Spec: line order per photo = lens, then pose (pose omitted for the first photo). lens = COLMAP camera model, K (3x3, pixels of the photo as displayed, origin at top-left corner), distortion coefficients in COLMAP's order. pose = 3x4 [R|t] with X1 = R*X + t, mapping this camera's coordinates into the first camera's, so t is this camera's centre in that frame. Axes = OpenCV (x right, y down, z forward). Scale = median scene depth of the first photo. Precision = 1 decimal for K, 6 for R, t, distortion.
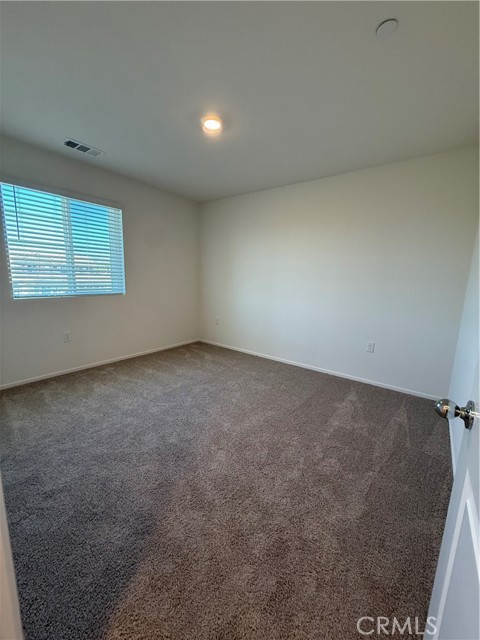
lens RADIAL K [[253.7, 0, 242.4], [0, 253.7, 320.5], [0, 0, 1]] dist [-0.001110, 0.000678]
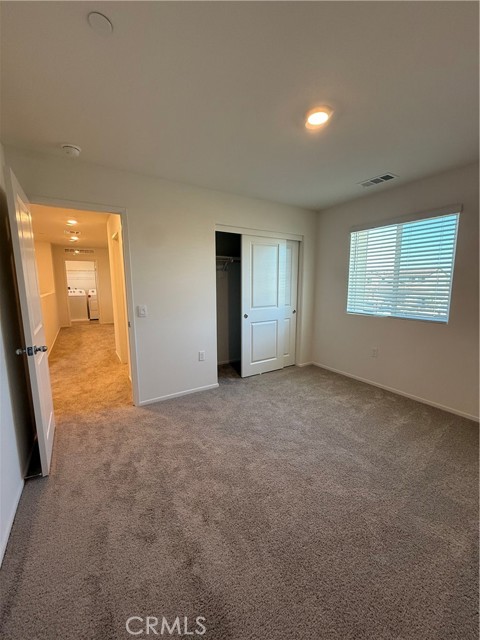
lens RADIAL K [[253.7, 0, 243.7], [0, 253.7, 320.4], [0, 0, 1]] dist [-0.001110, 0.000678]
pose [[-0.349107, 0.099068, -0.931831, 0.526169], [-0.175116, 0.969982, 0.168731, -0.157174], [0.920575, 0.222084, -0.321279, 0.802462]]
